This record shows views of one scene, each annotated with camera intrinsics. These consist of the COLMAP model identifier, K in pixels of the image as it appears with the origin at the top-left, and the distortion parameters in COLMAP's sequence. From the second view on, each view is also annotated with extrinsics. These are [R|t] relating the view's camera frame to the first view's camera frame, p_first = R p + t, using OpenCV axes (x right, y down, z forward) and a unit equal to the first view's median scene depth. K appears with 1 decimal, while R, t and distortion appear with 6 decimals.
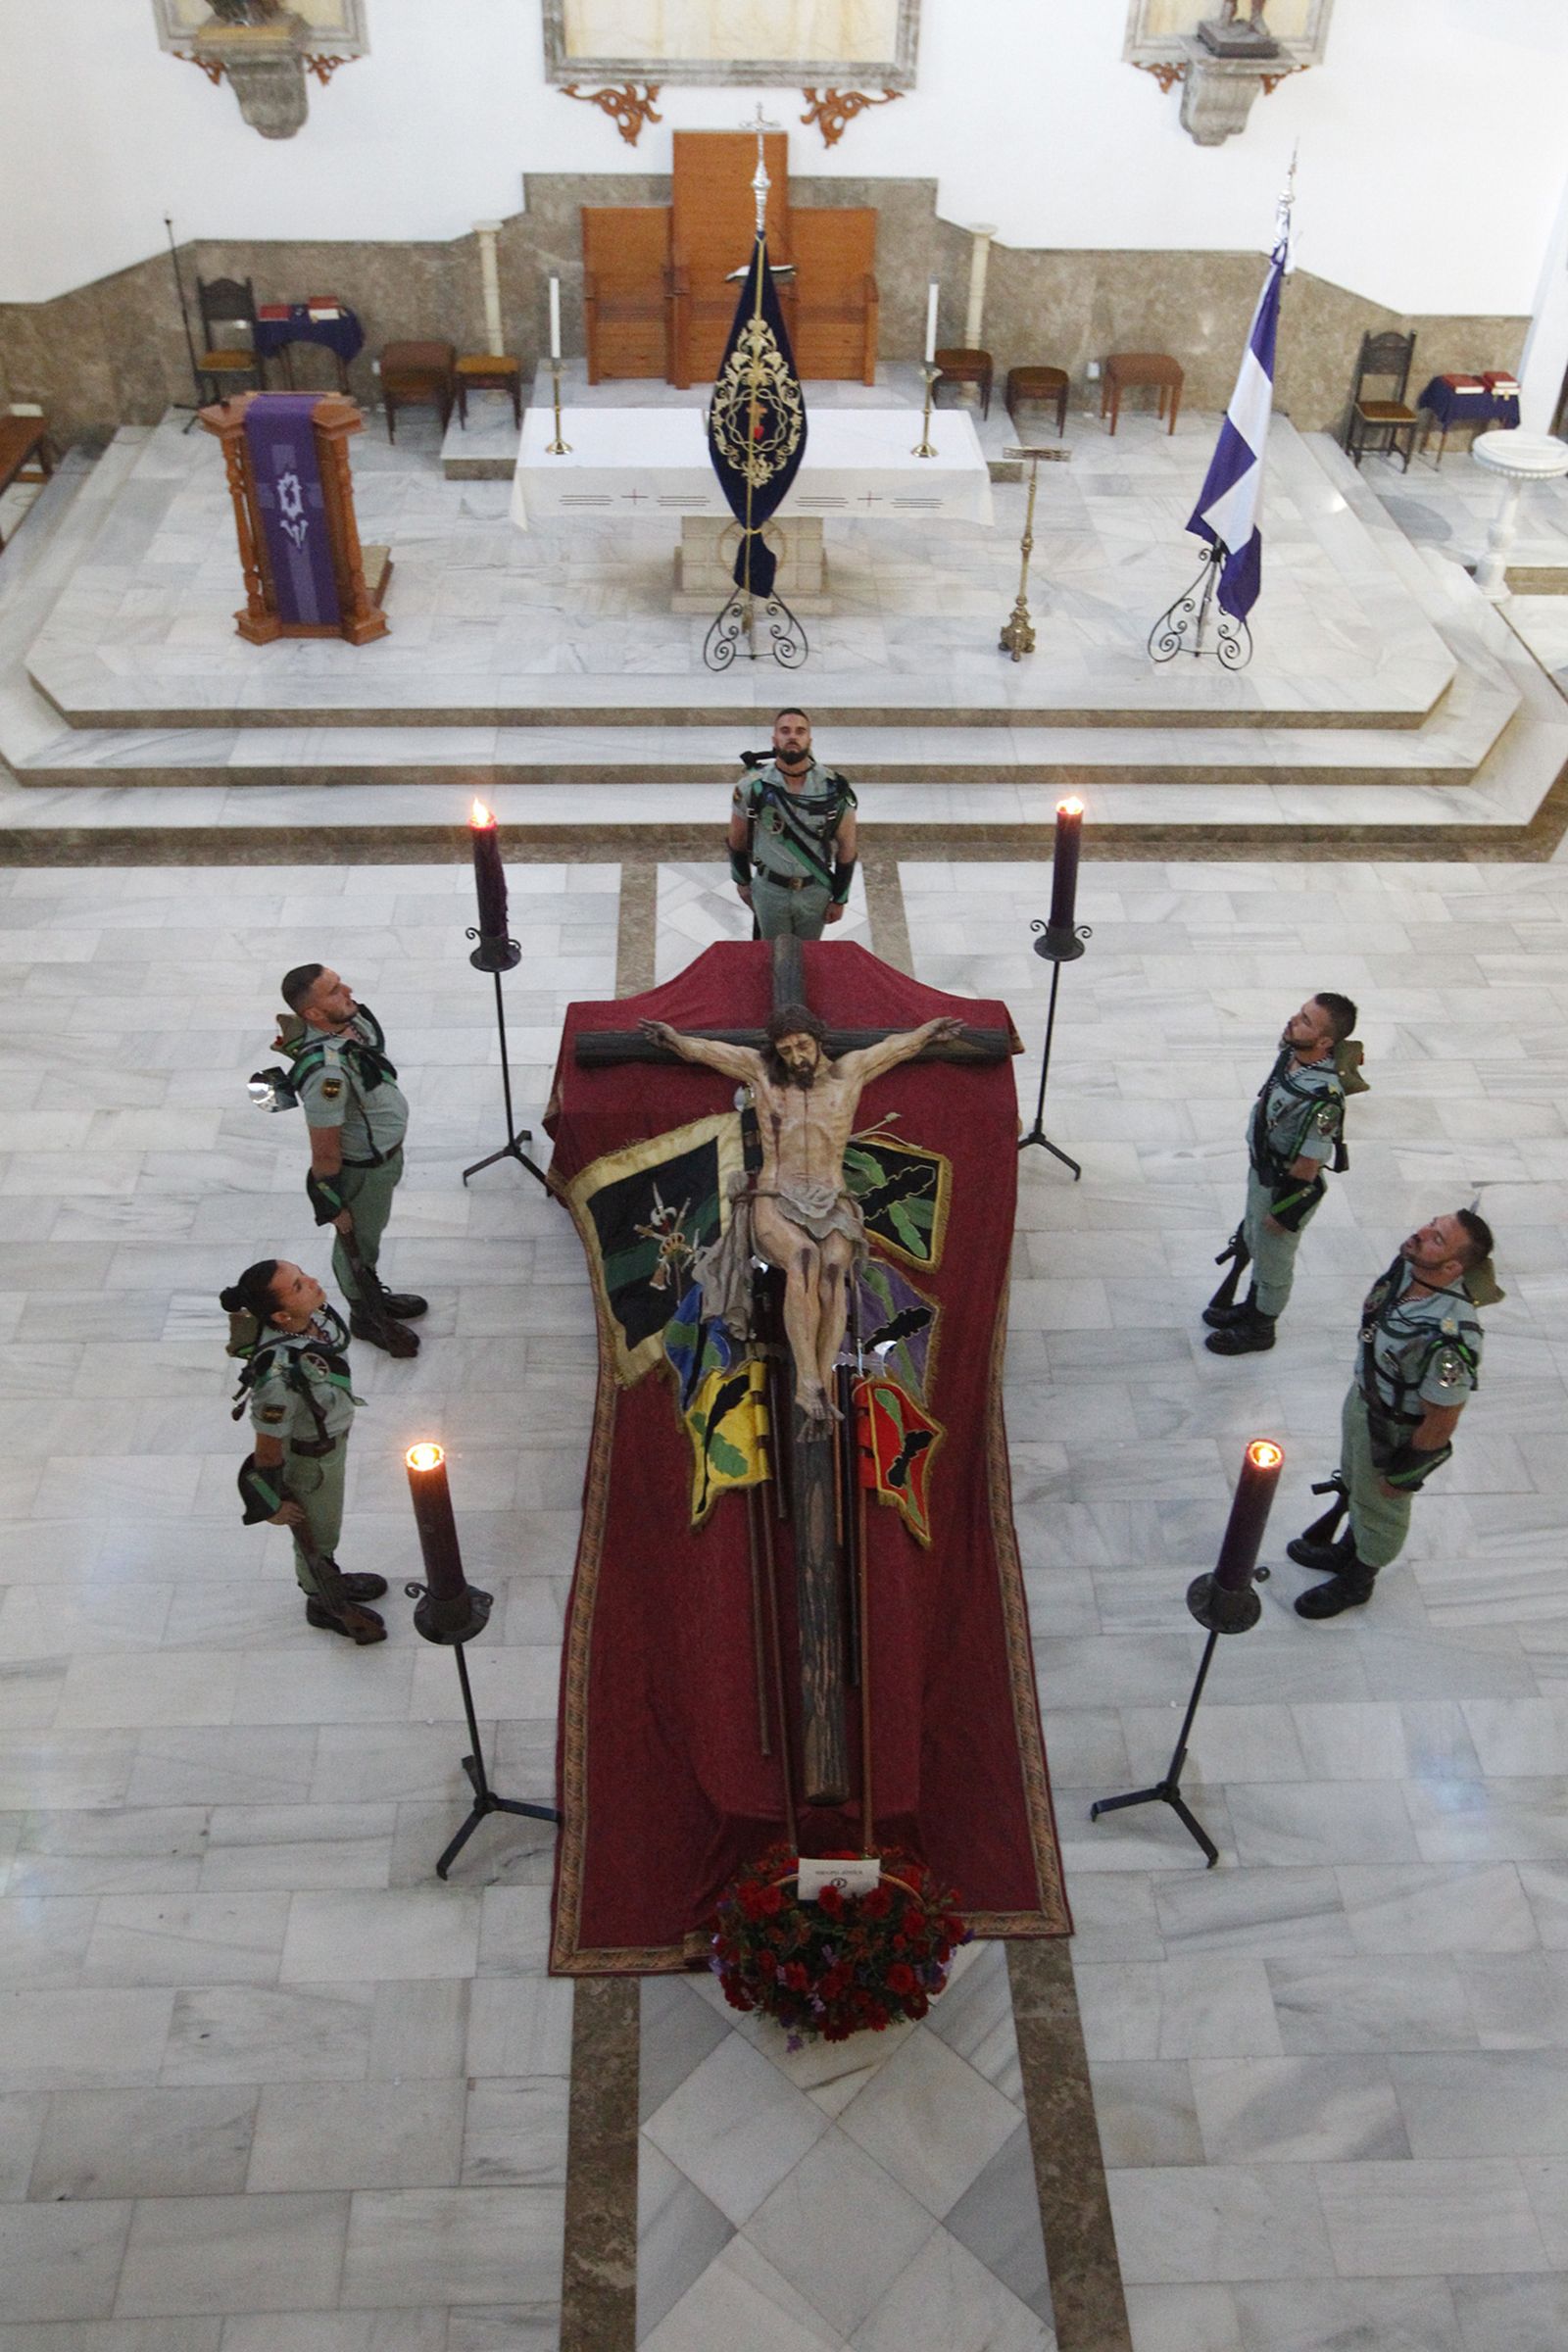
lens RADIAL K [[1886.5, 0, 773.5], [0, 1886.5, 1177.1], [0, 0, 1]] dist [-0.049611, 0.062717]
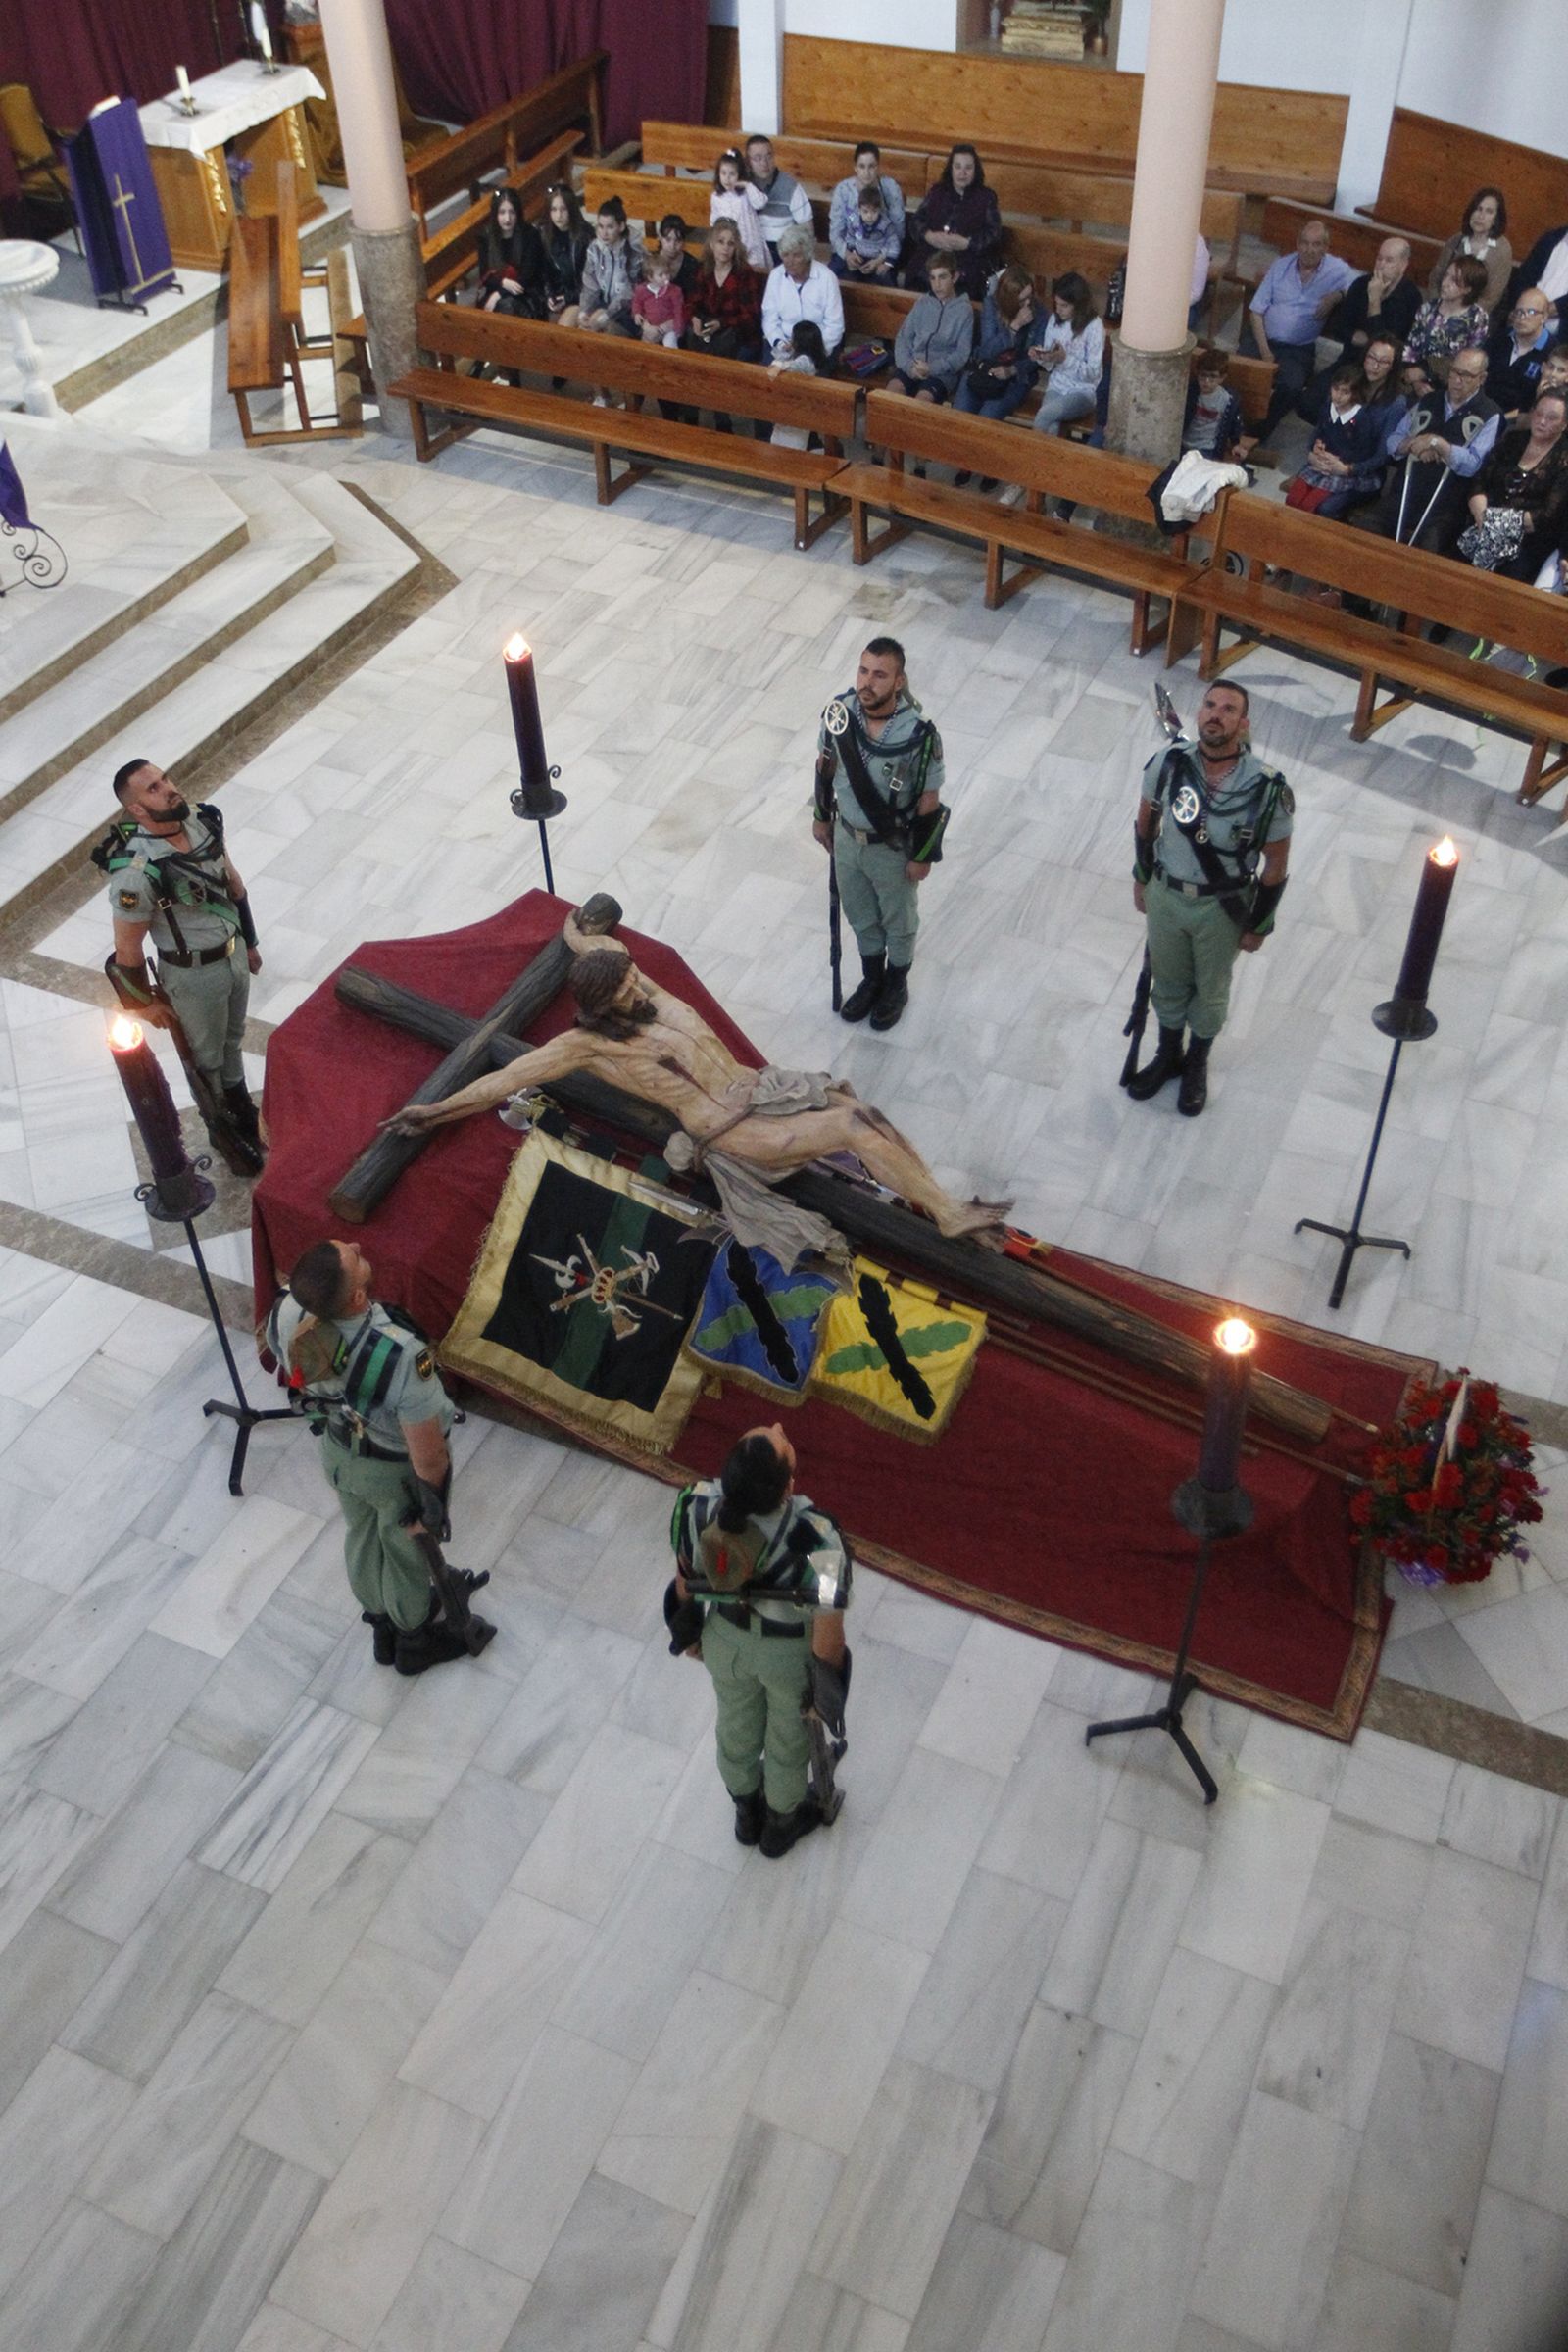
lens RADIAL K [[2077.9, 0, 786.3], [0, 2077.9, 1206.9], [0, 0, 1]] dist [-0.015646, 0.010546]
pose [[0.447280, -0.641071, 0.623673, -0.572573], [0.614663, 0.726876, 0.306334, -0.224826], [-0.649715, 0.246332, 0.719160, 0.259611]]
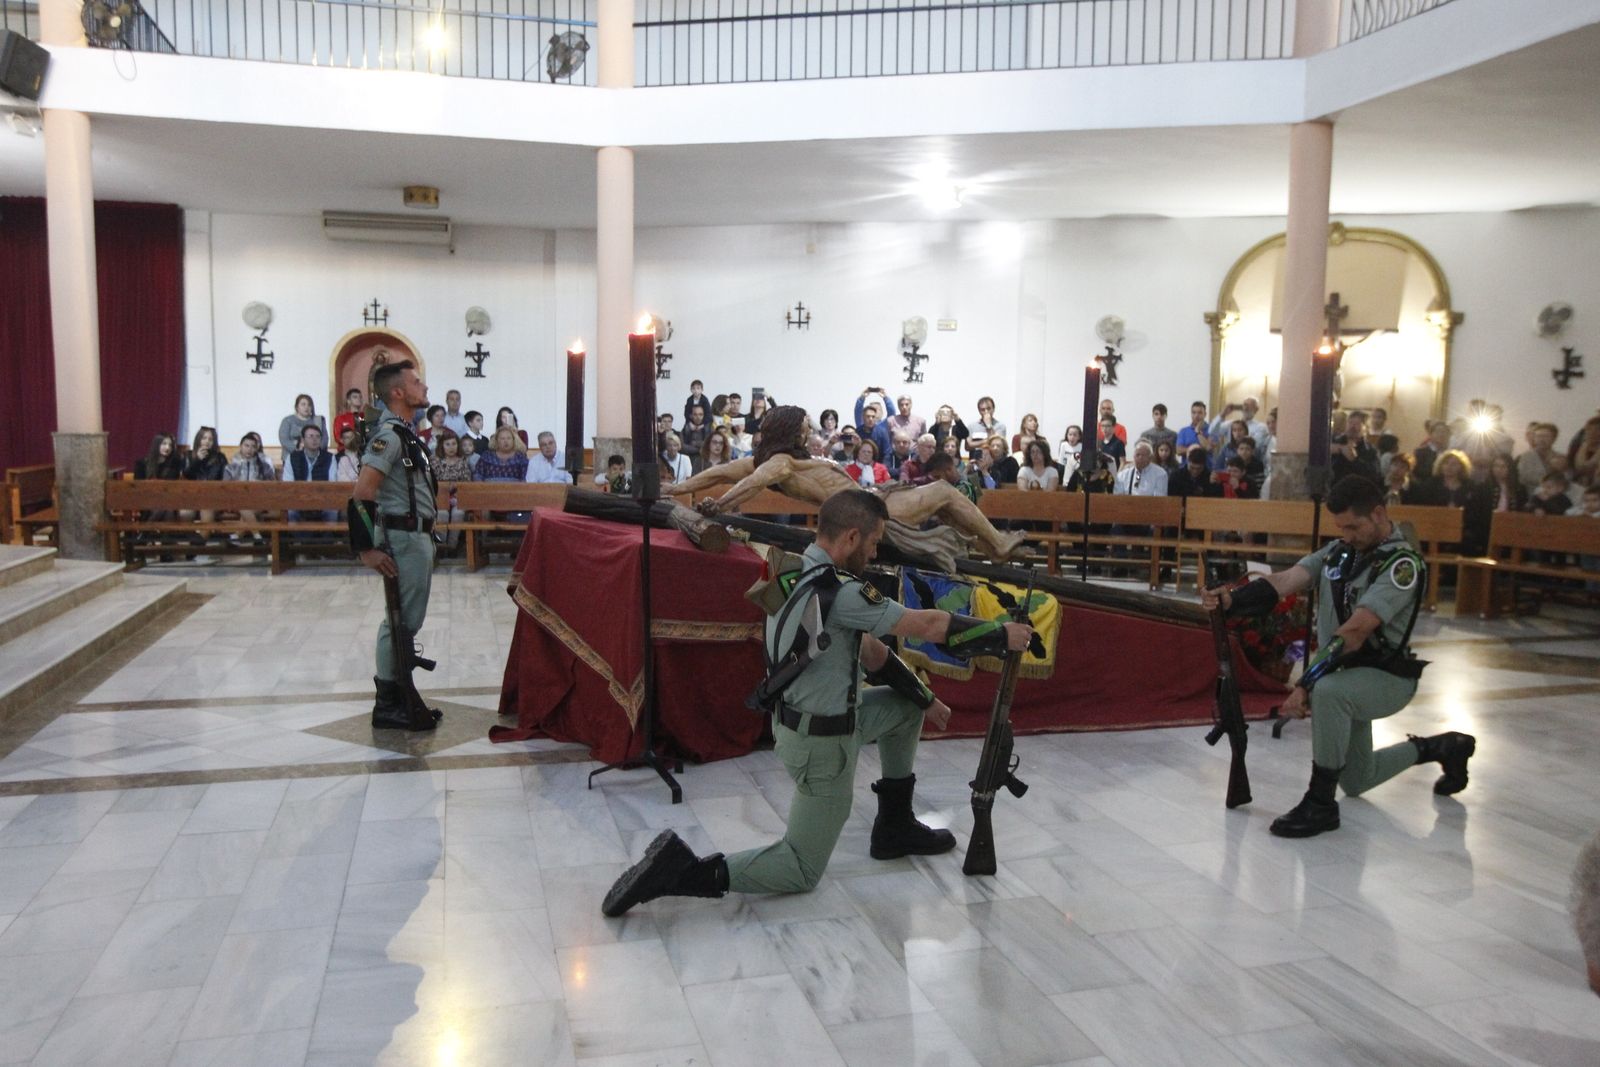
lens RADIAL K [[1210.4, 0, 800.0], [0, 1210.4, 536.2], [0, 0, 1]] dist [-0.056551, 0.061105]
pose [[-0.244168, -0.115425, 0.962839, -0.777828], [0.629376, 0.736501, 0.247896, -0.210136], [-0.737745, 0.666516, -0.107185, 1.053056]]
